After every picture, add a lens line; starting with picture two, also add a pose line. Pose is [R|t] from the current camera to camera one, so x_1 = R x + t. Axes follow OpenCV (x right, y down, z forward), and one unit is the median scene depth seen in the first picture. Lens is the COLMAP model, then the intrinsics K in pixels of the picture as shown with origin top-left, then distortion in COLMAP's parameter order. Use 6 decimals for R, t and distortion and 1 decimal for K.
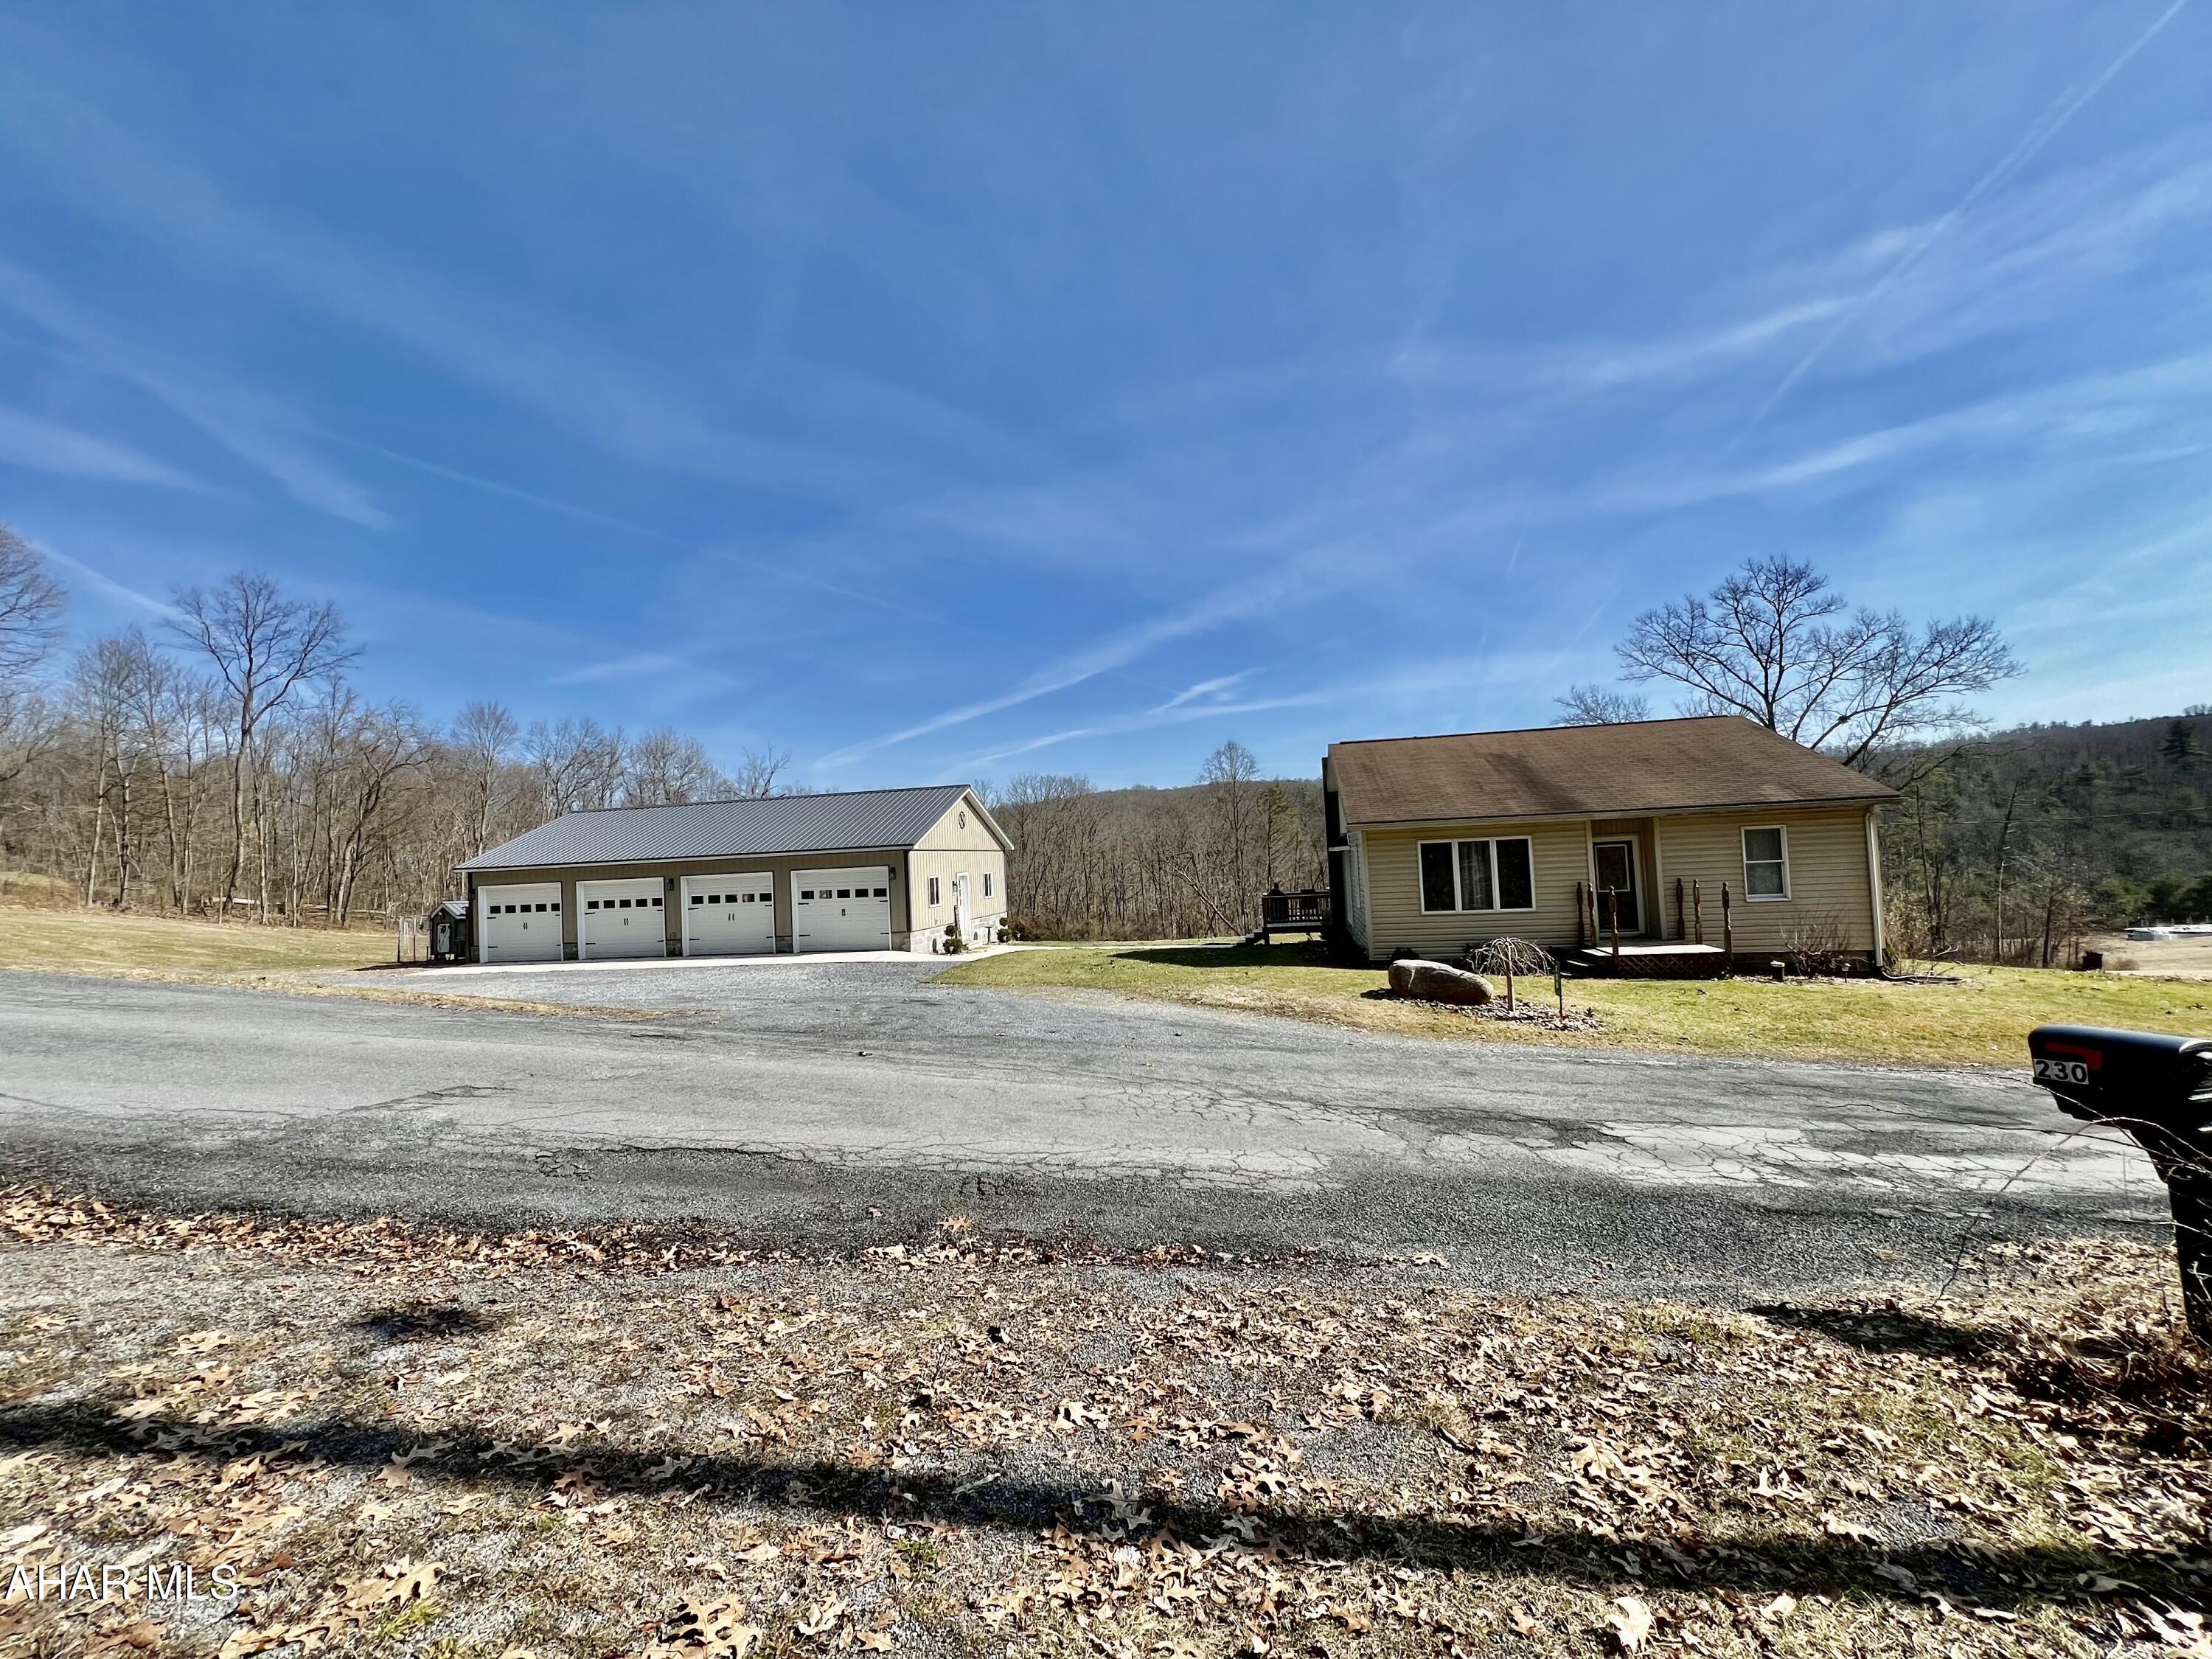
lens RADIAL K [[893.2, 0, 1096.2], [0, 893.2, 830.0], [0, 0, 1]] dist [-0.000052, 0.000381]
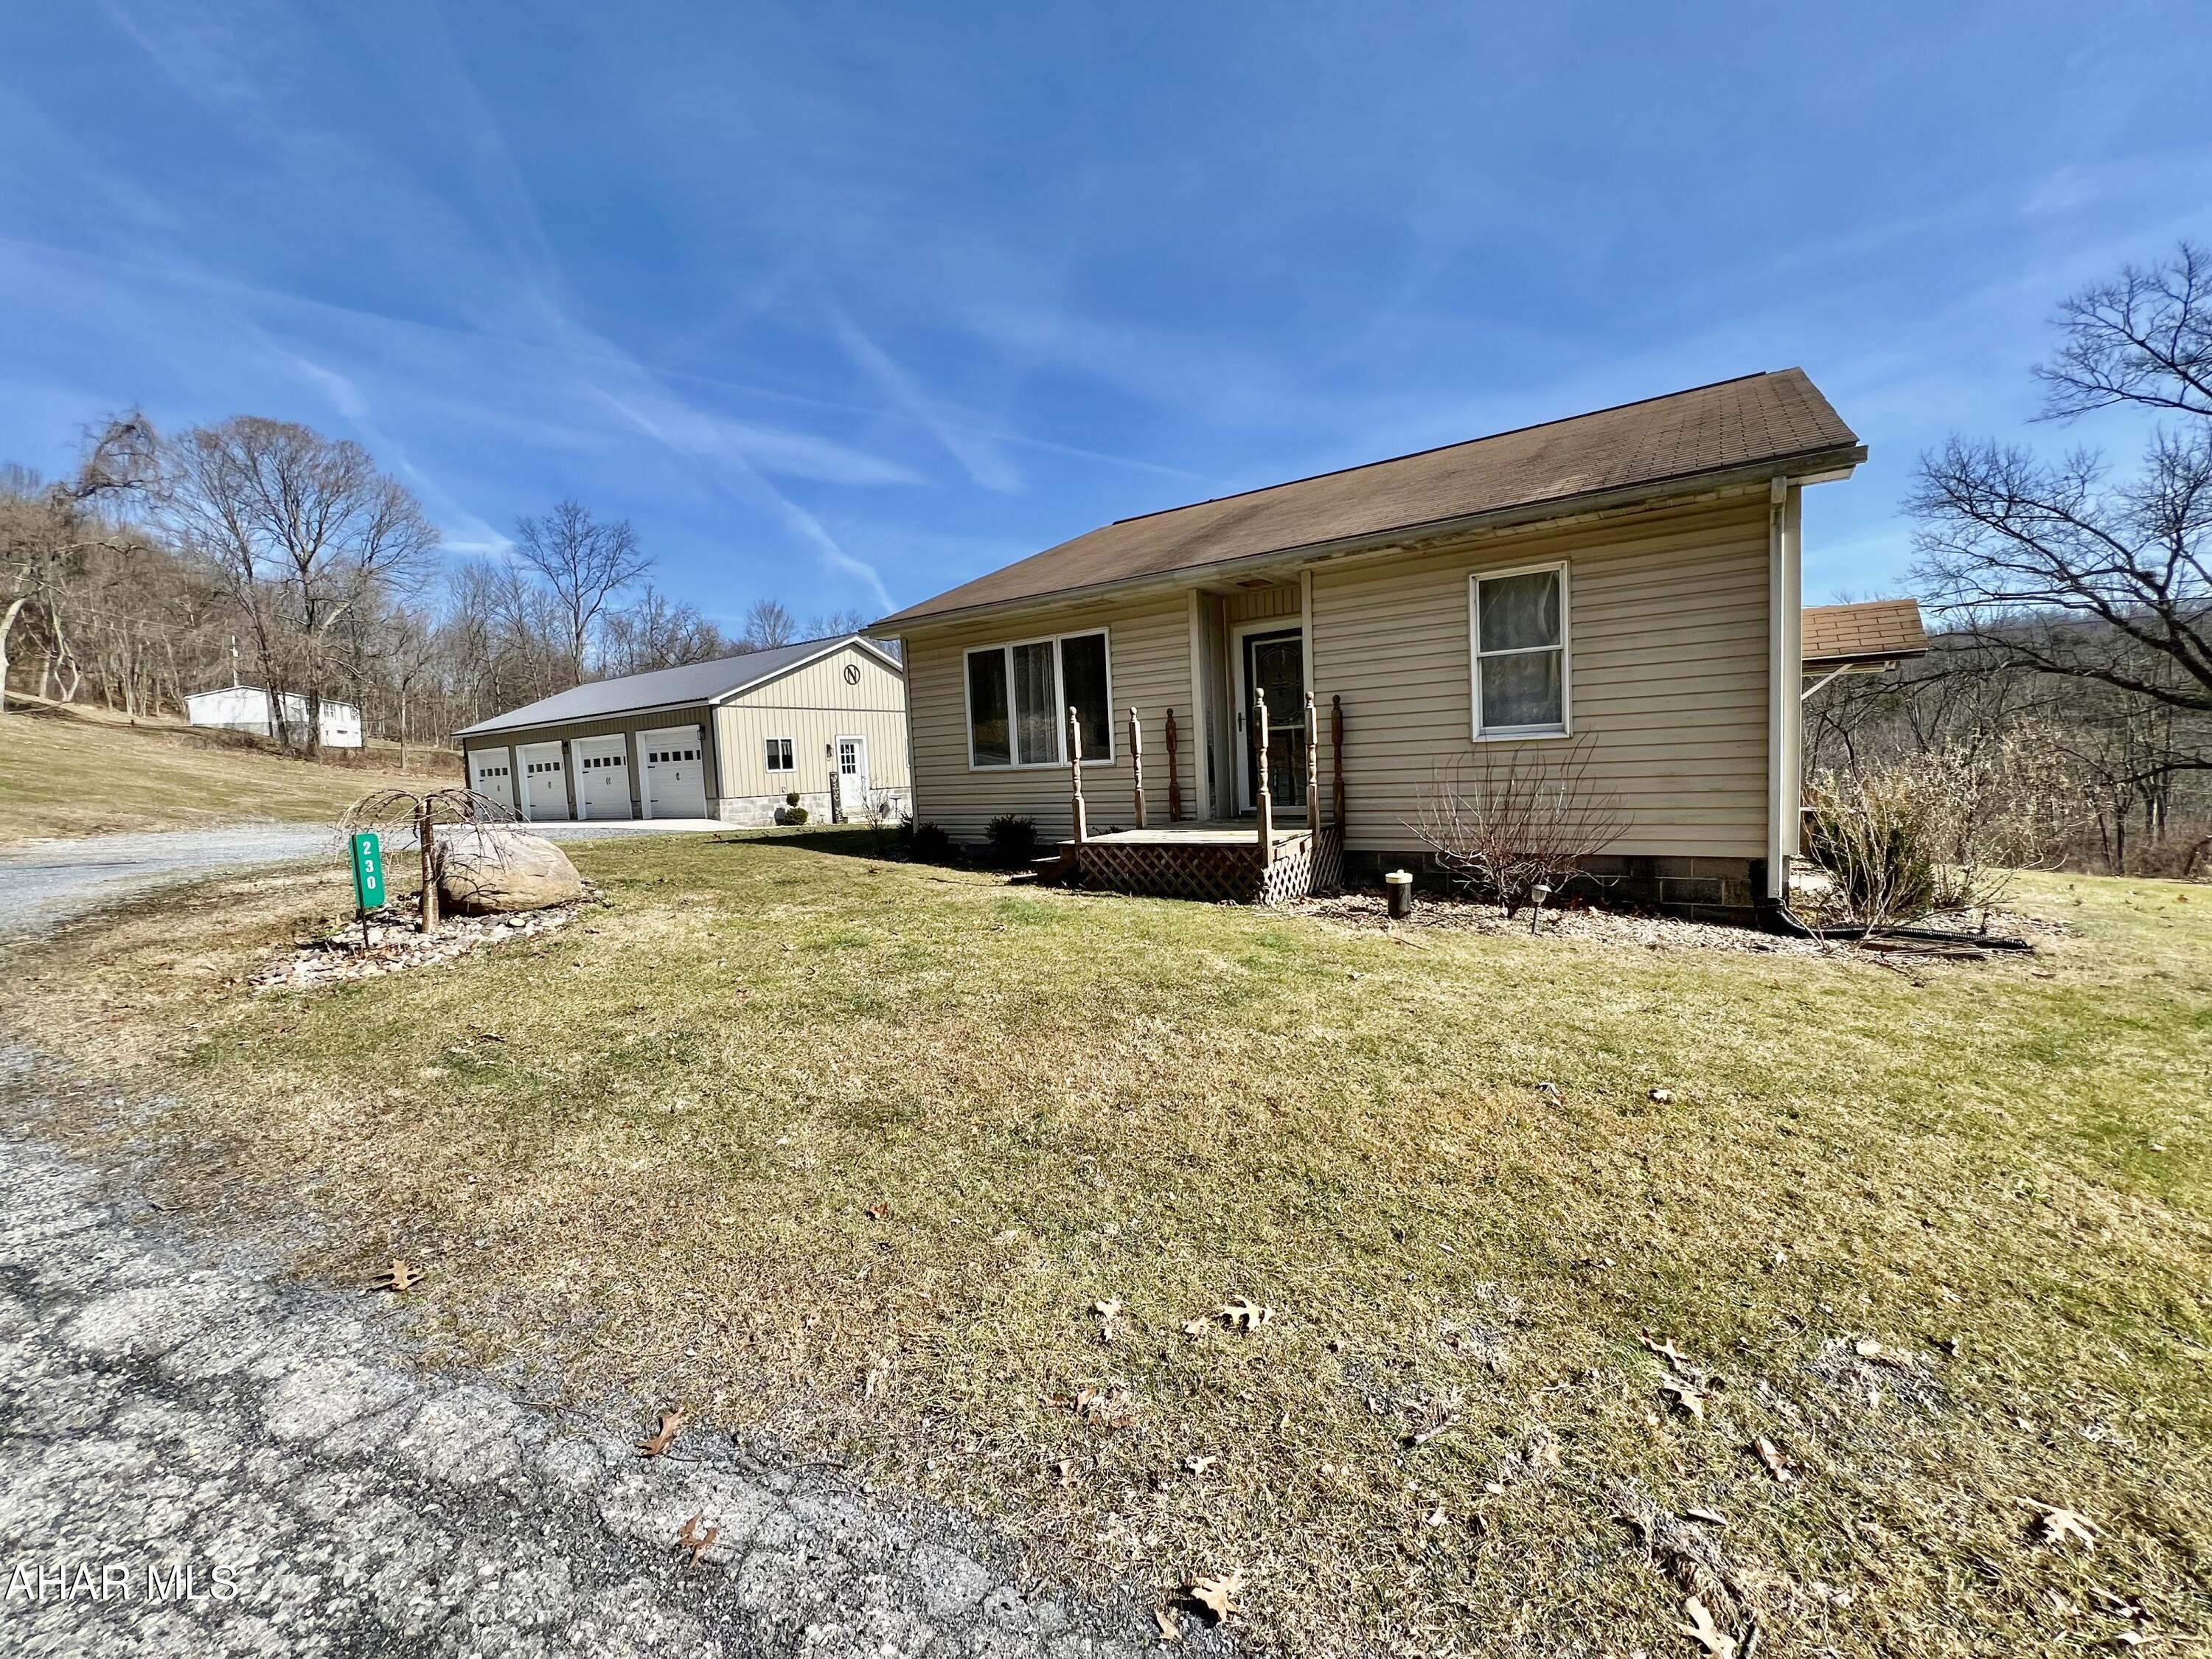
lens RADIAL K [[883.7, 0, 1099.5], [0, 883.7, 832.3], [0, 0, 1]] dist [-0.001898, 0.001068]
pose [[0.927503, 0.033040, -0.372352, 0.568415], [0.015164, 0.991941, 0.125791, 0.051939], [0.373508, -0.122318, 0.919527, 0.400995]]
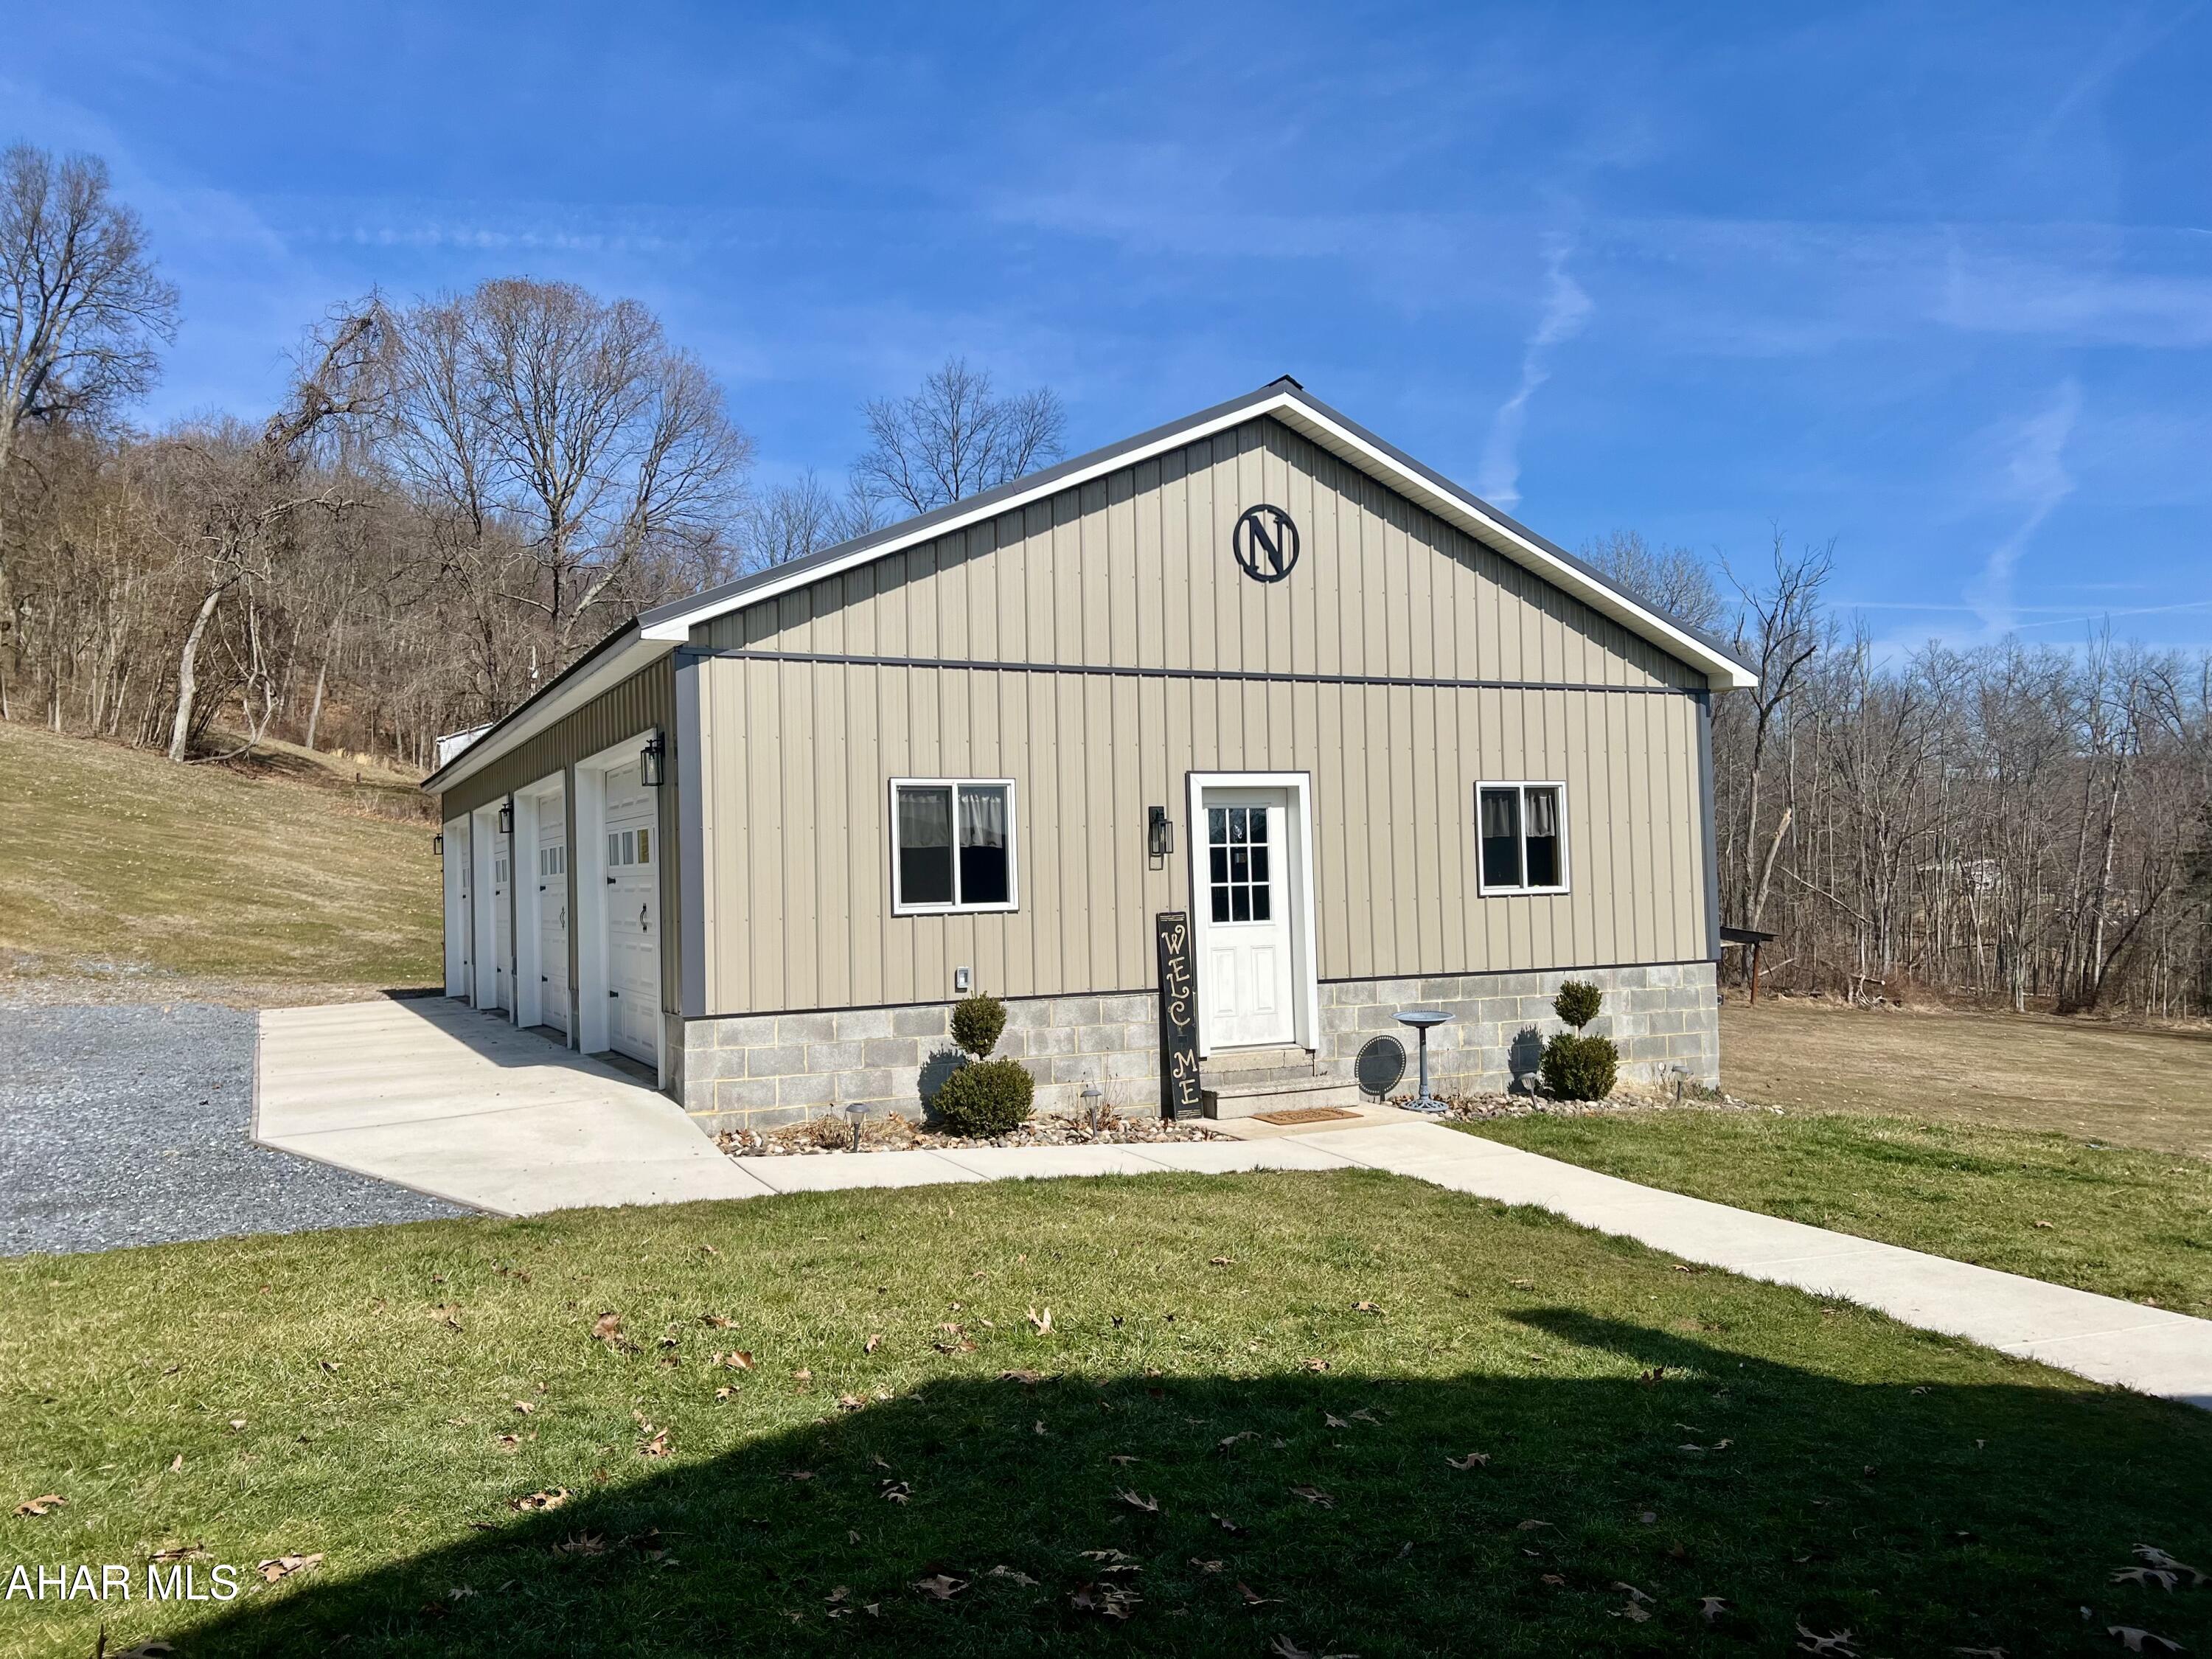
lens RADIAL K [[1662.0, 0, 1072.1], [0, 1662.0, 854.5], [0, 0, 1]] dist [0.059490, -0.059700]
pose [[0.621852, 0.017371, -0.782942, 0.217710], [0.022029, 0.998970, 0.039660, 0.071292], [0.782825, -0.041910, 0.620829, 0.991366]]
